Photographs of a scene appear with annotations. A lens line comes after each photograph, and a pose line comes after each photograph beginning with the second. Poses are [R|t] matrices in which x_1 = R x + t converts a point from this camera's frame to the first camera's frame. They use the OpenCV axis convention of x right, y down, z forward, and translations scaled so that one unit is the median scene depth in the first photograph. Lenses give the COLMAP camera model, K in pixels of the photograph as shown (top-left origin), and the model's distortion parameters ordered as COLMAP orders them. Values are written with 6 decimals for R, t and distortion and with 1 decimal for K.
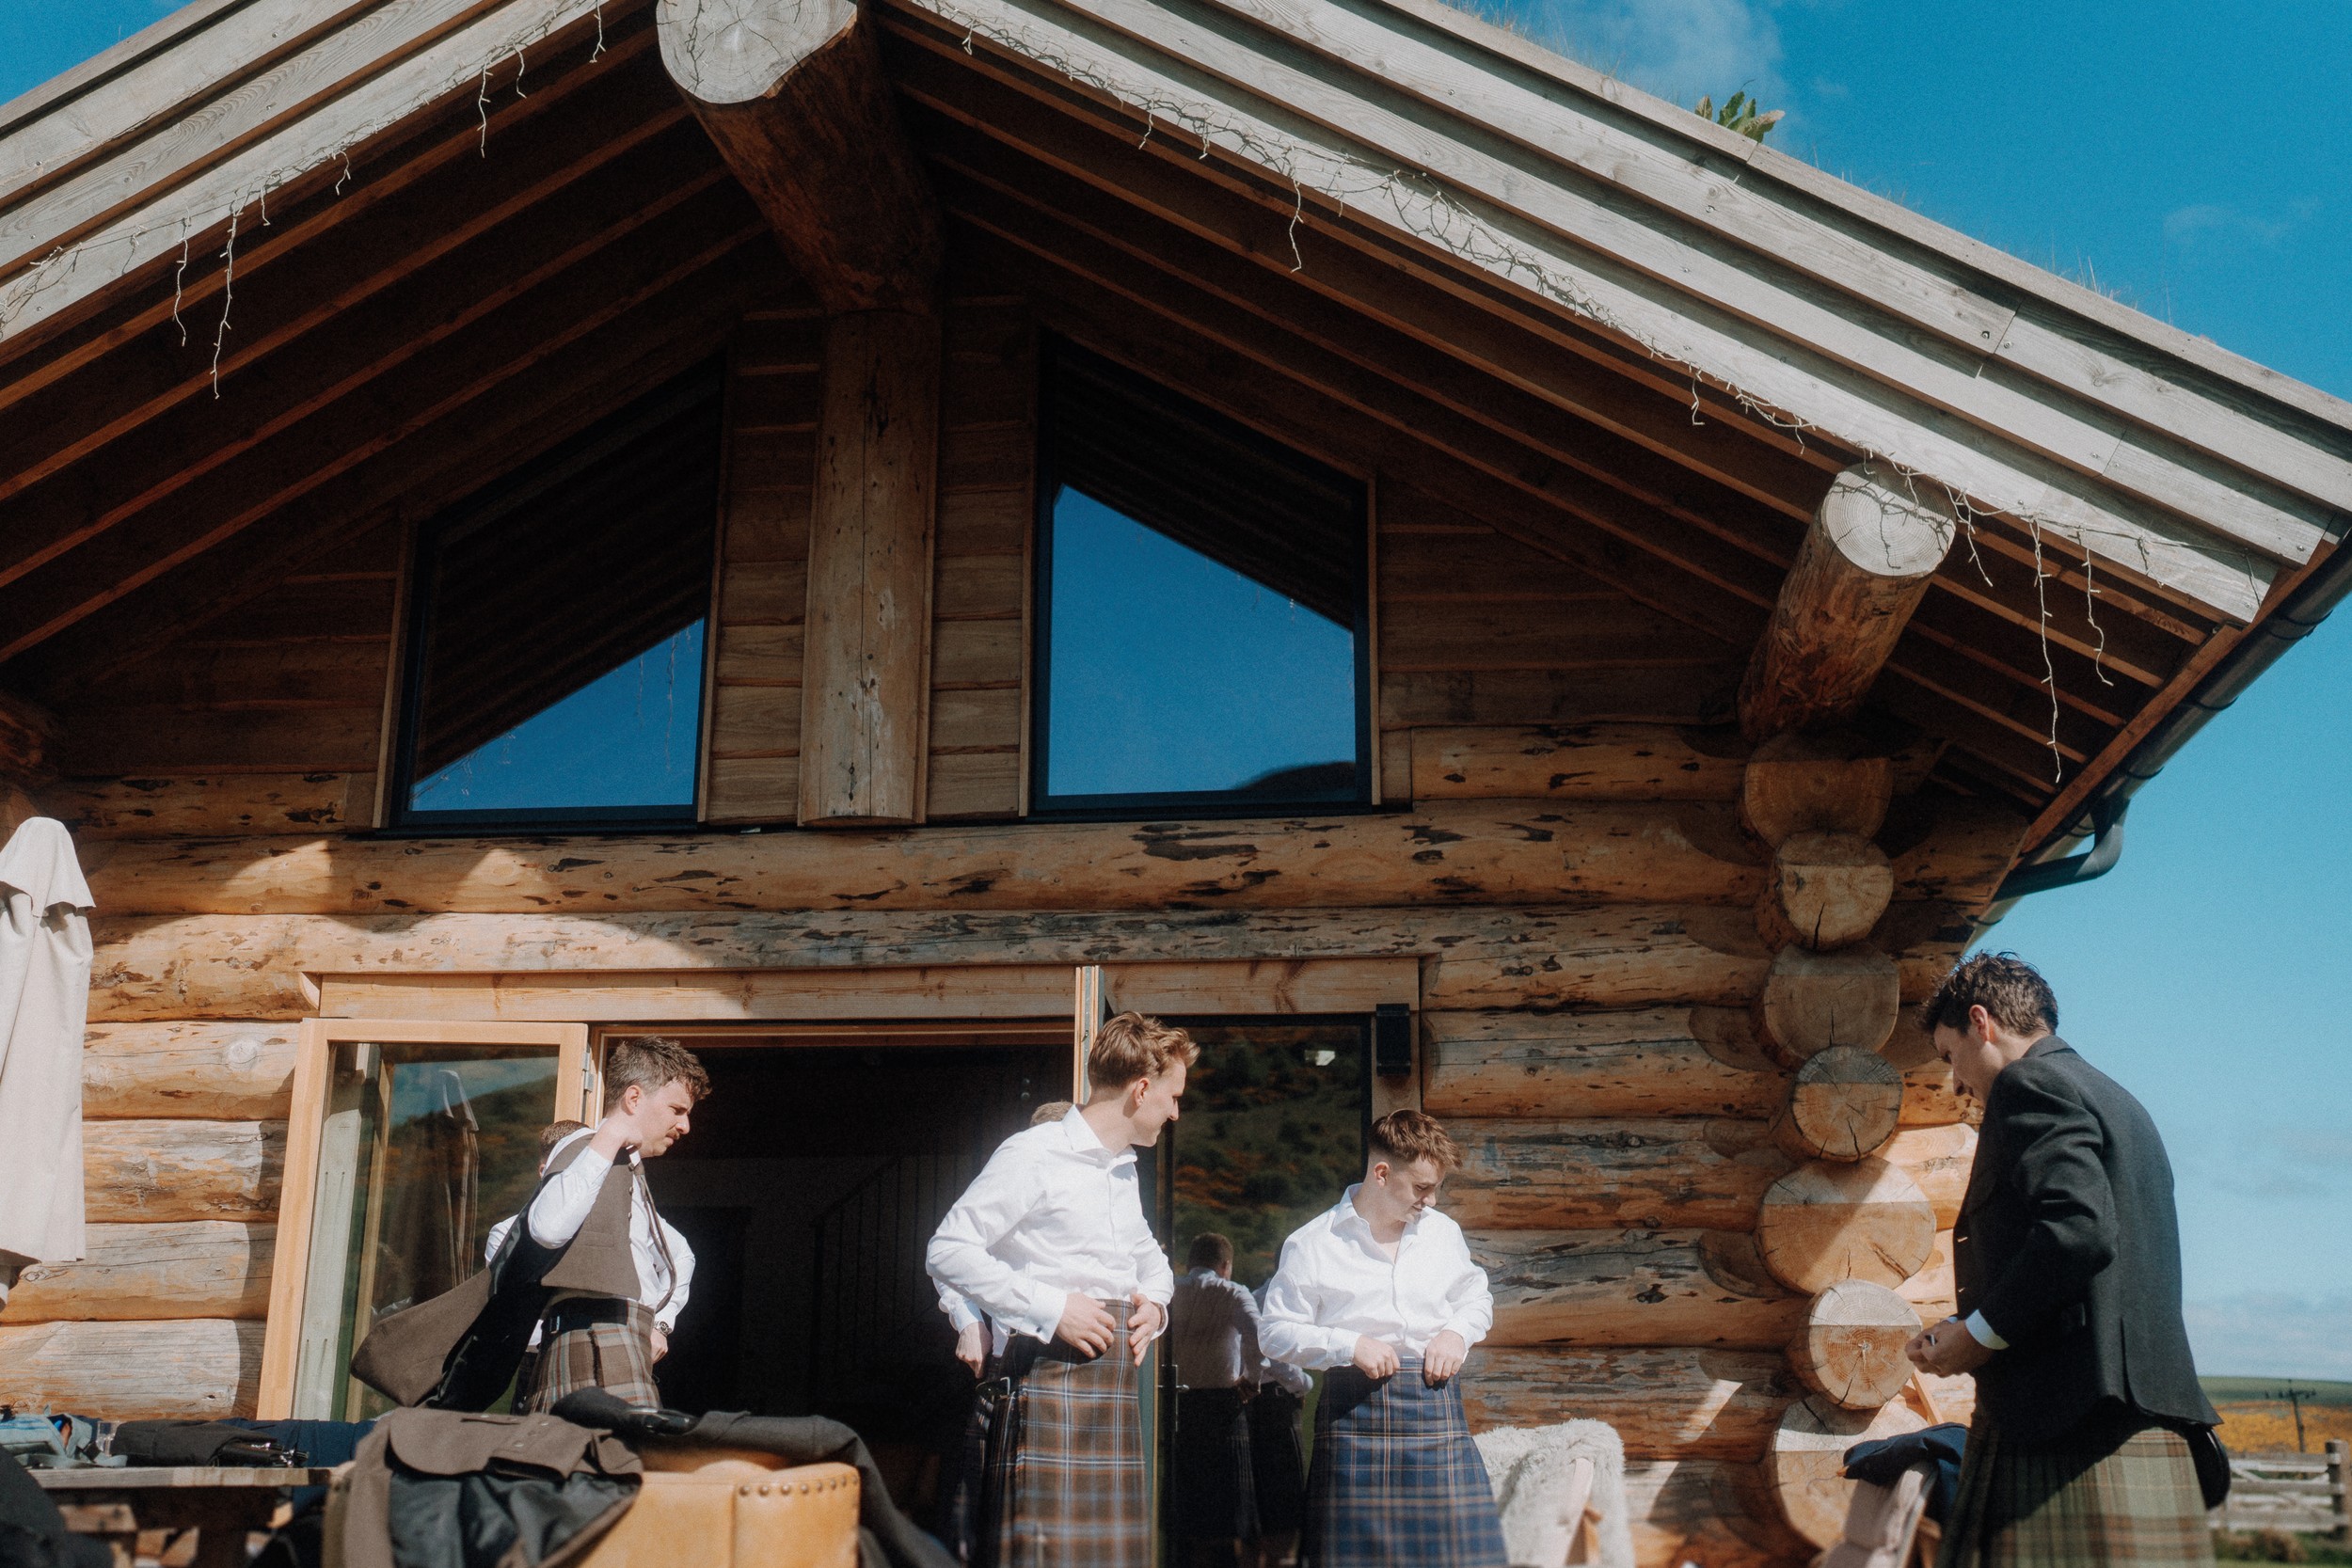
lens RADIAL K [[2311.5, 0, 1176.0], [0, 2311.5, 784.0], [0, 0, 1]] dist [-0.034702, 0.117298]
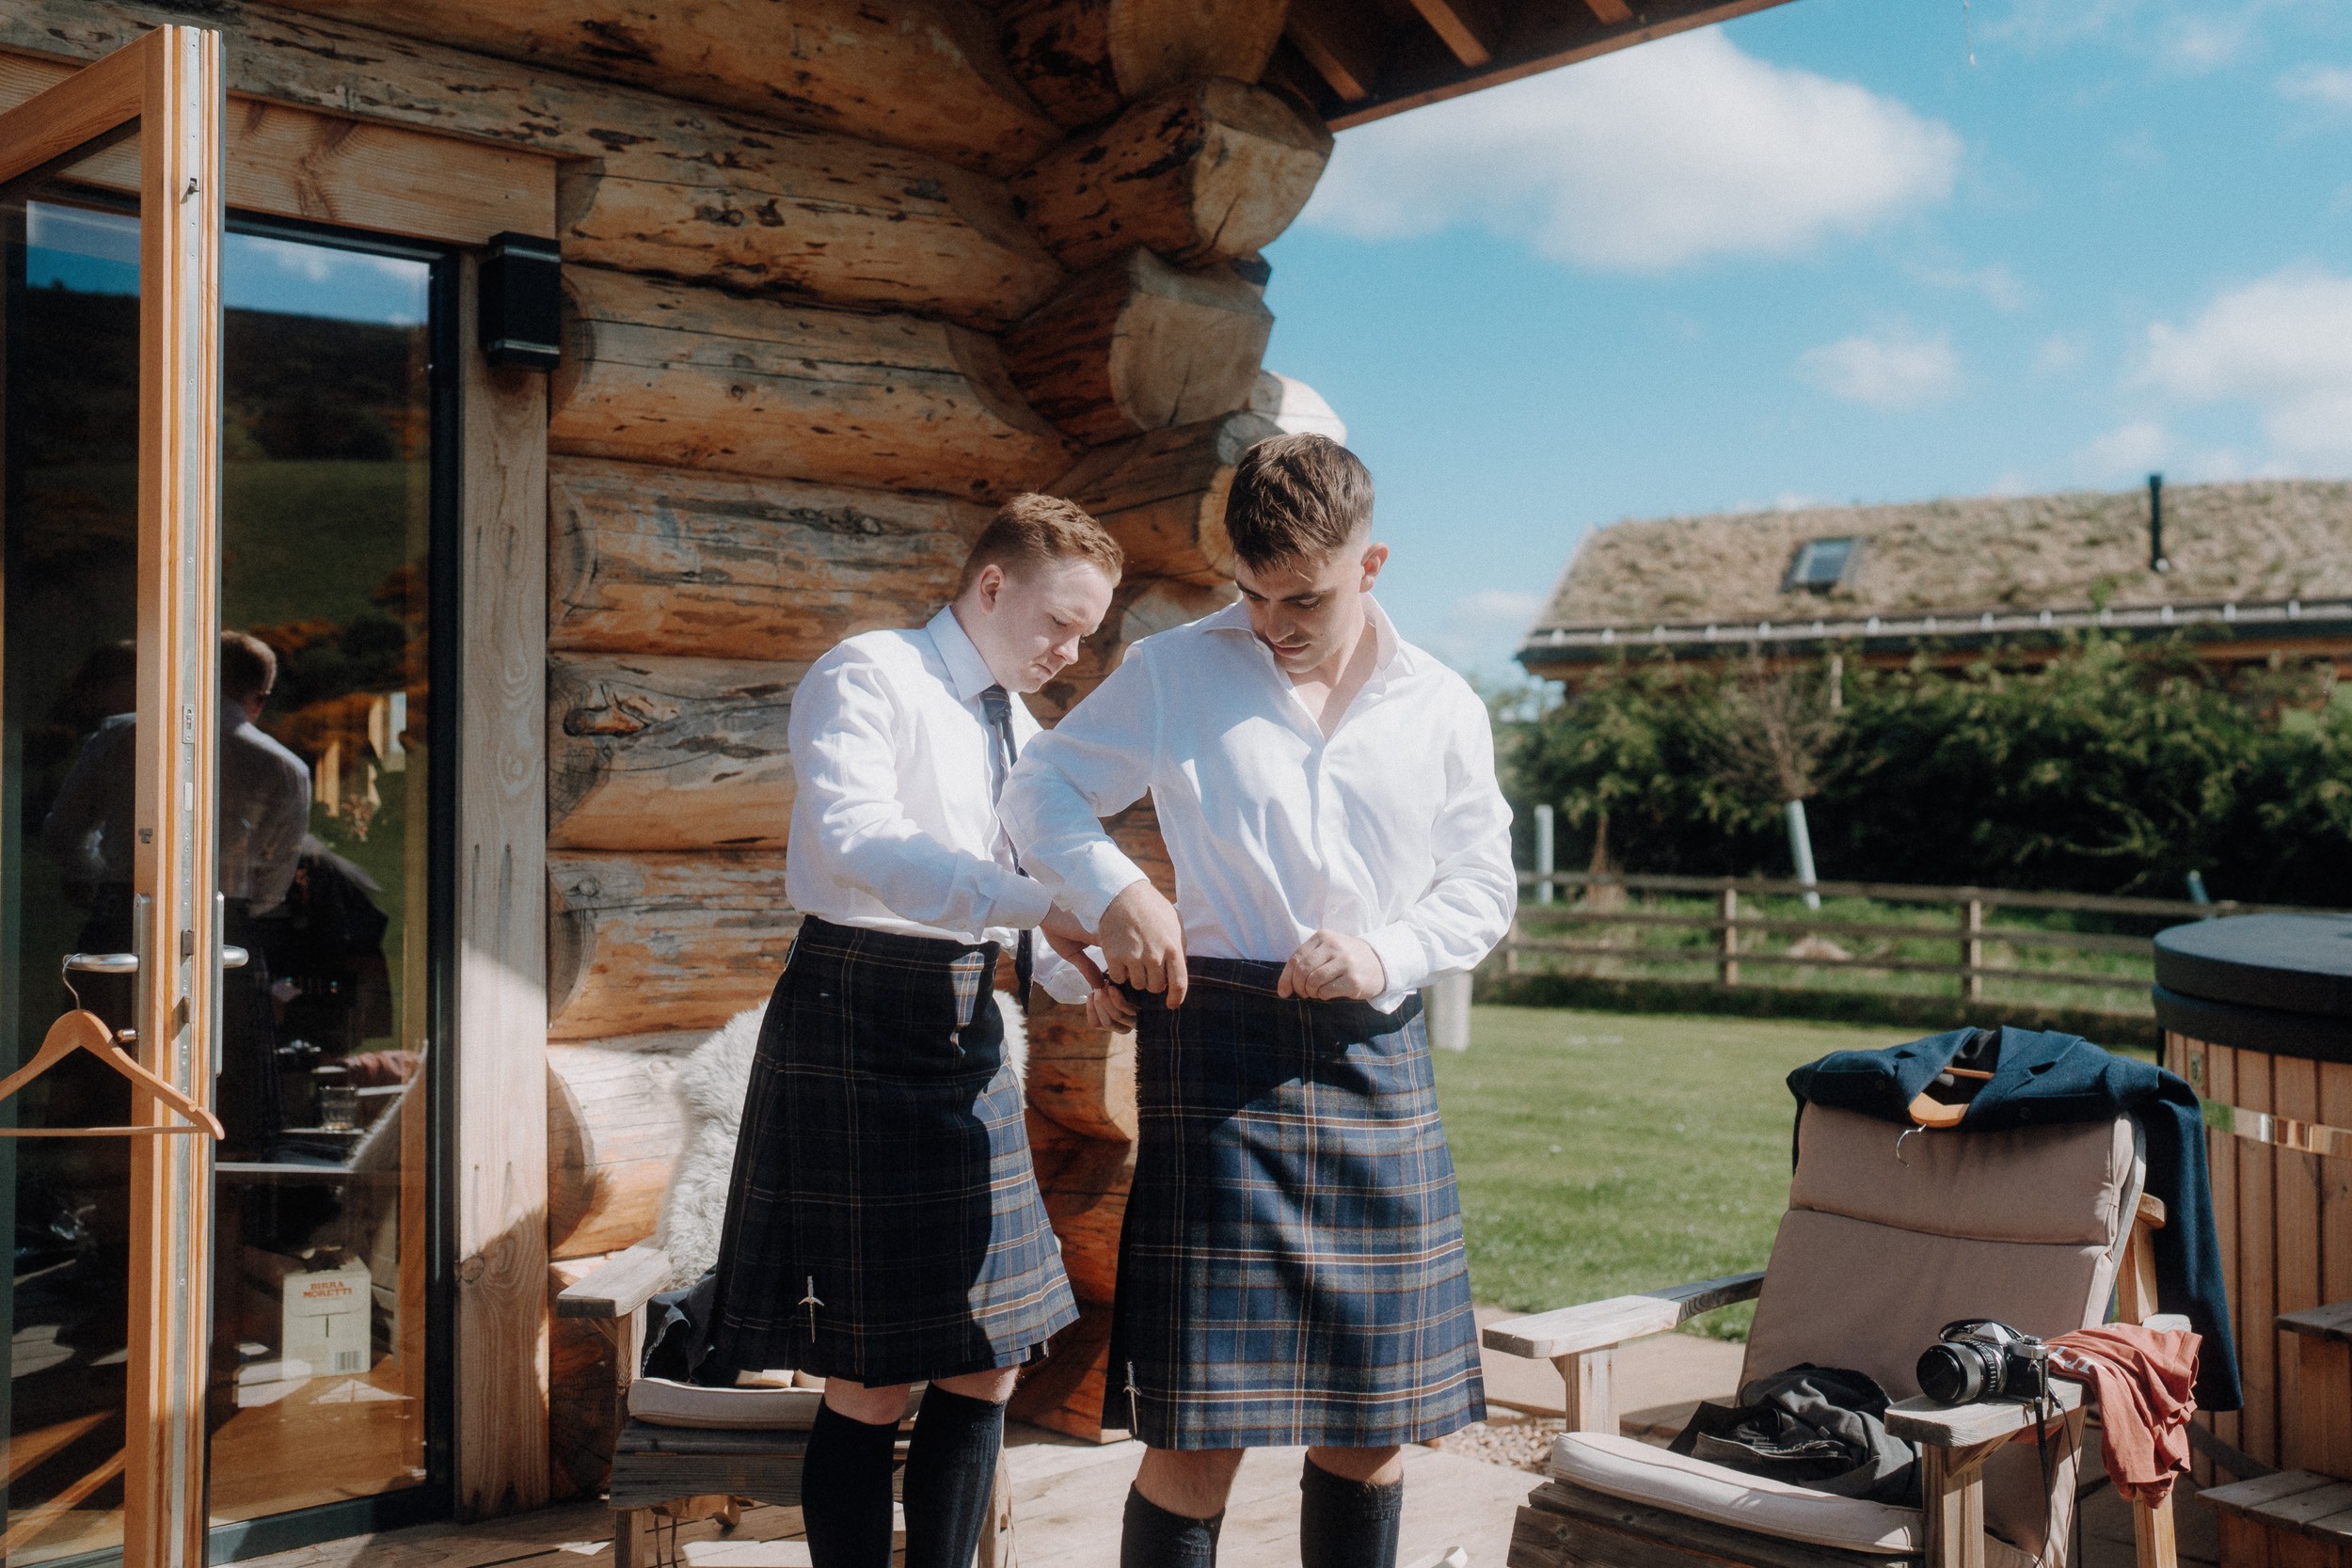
lens RADIAL K [[2417.7, 0, 1168.5], [0, 2417.7, 724.8], [0, 0, 1]] dist [-0.032178, 0.125757]
pose [[0.673498, 0.019182, 0.738940, -0.218008], [-0.193760, 0.969290, 0.151439, 0.090934], [-0.713343, -0.245171, 0.656531, 0.493092]]
